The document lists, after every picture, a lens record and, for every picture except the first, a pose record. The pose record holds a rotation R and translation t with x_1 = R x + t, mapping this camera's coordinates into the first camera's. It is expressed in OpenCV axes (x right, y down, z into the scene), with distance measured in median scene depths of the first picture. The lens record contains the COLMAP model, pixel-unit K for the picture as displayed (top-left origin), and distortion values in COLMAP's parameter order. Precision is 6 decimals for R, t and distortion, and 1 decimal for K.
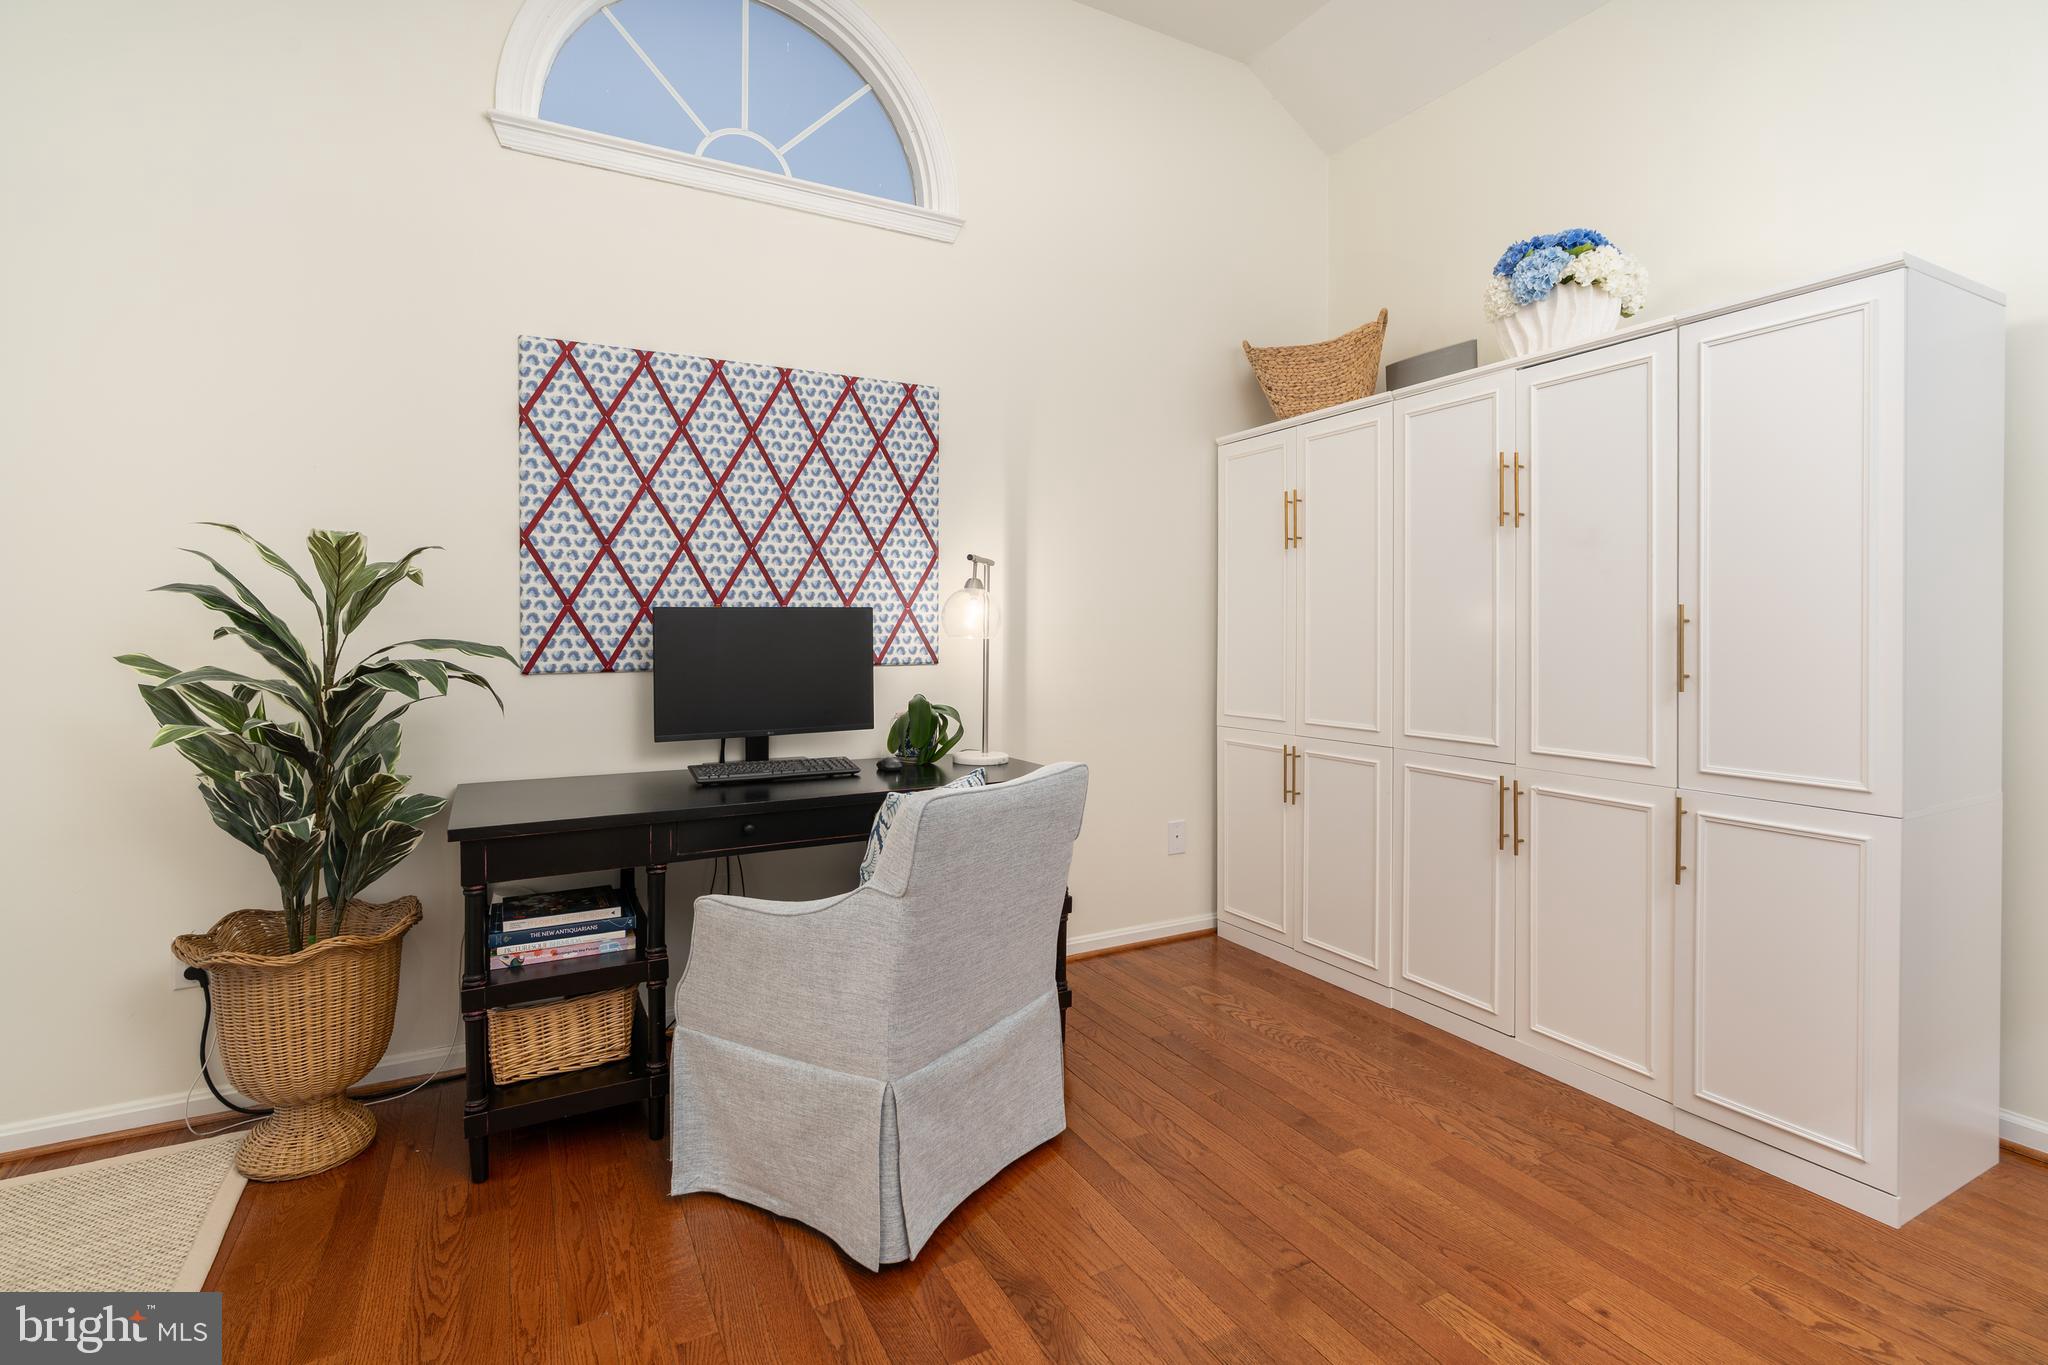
lens RADIAL K [[951.0, 0, 1024.0], [0, 951.0, 682.5], [0, 0, 1]] dist [-0.005597, 0.005427]
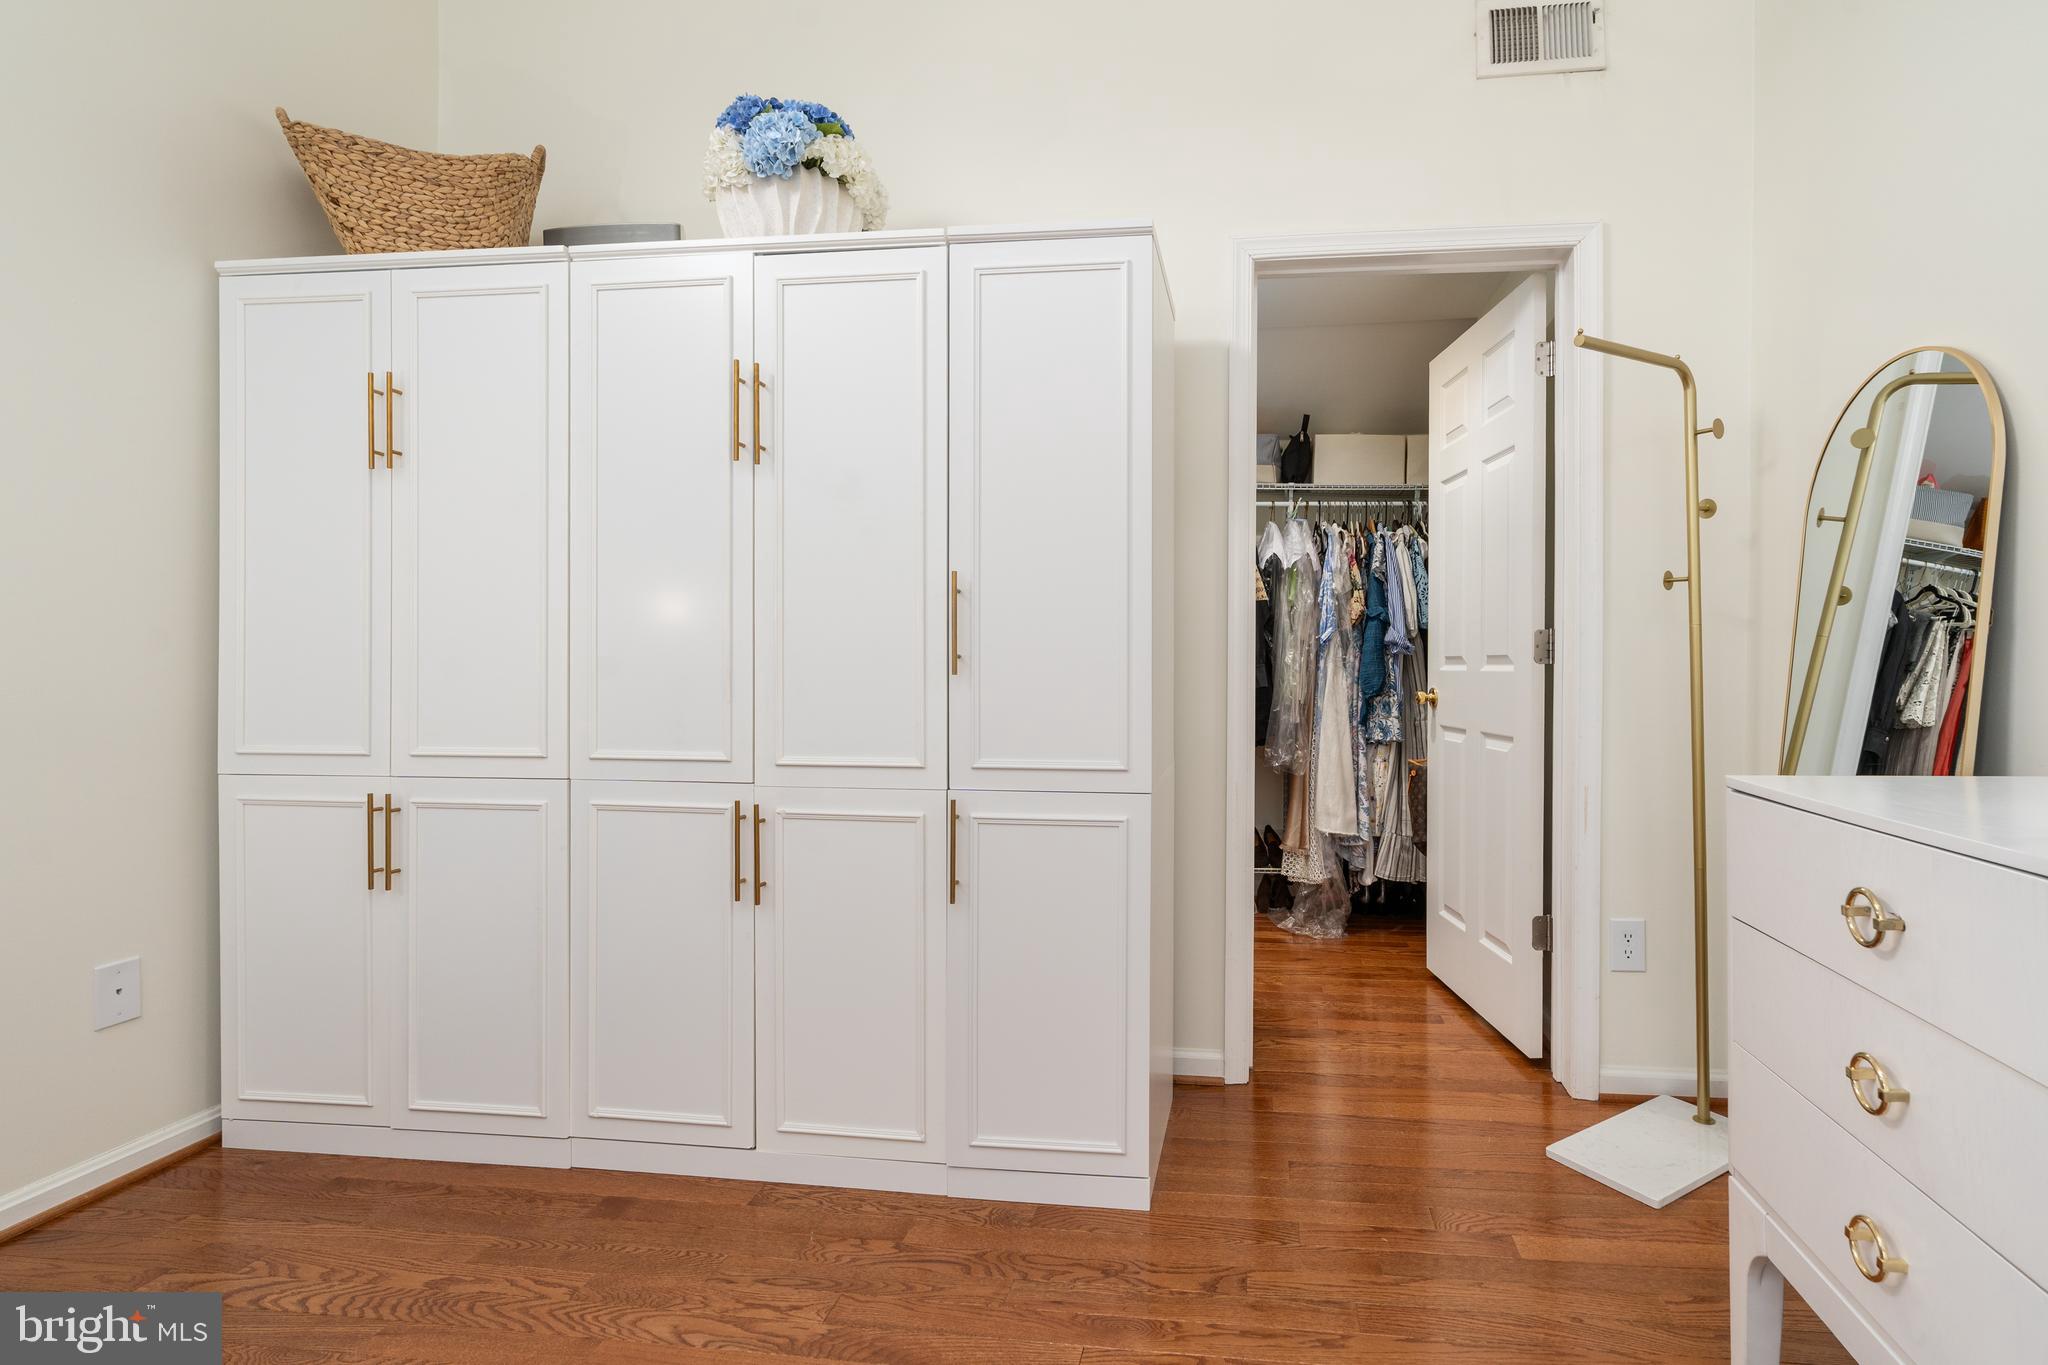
lens RADIAL K [[866.0, 0, 1024.0], [0, 866.0, 682.5], [0, 0, 1]] dist [-0.001383, 0.000504]
pose [[0.573993, 0.006686, 0.818833, 0.074426], [0.040230, 0.998529, -0.036354, 0.038646], [-0.817872, 0.053809, 0.572879, 0.411577]]
